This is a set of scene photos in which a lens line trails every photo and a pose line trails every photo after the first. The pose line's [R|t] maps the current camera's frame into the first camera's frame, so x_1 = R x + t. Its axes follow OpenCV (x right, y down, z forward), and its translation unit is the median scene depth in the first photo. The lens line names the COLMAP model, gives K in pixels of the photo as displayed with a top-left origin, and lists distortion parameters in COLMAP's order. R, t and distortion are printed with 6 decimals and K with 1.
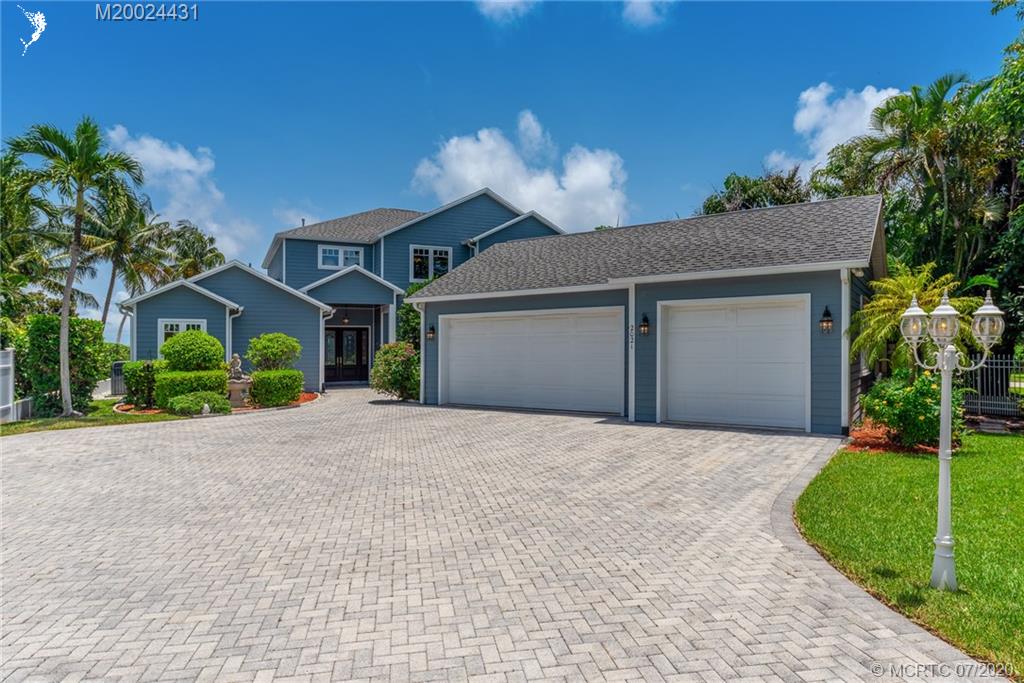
lens RADIAL K [[544.3, 0, 480.8], [0, 544.3, 357.4], [0, 0, 1]] dist [0.001087, -0.002769]
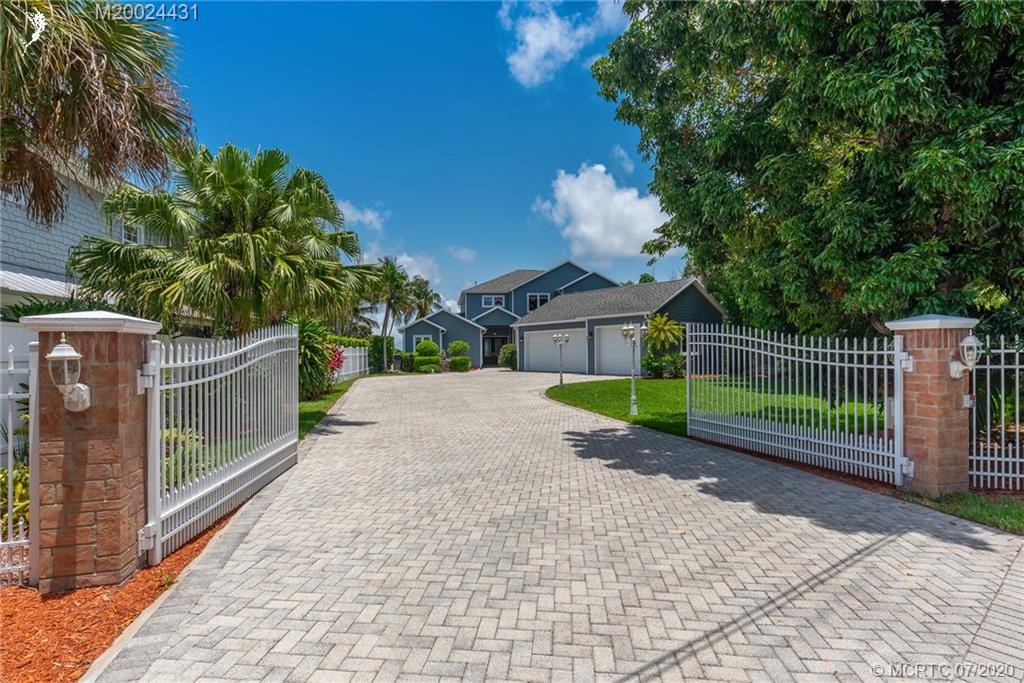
lens RADIAL K [[544.3, 0, 480.8], [0, 544.3, 357.4], [0, 0, 1]] dist [0.001087, -0.002769]
pose [[0.936147, -0.003598, -0.351590, 0.517818], [0.000687, 0.999964, -0.008402, 0.045590], [0.351608, 0.007624, 0.936116, -1.123401]]
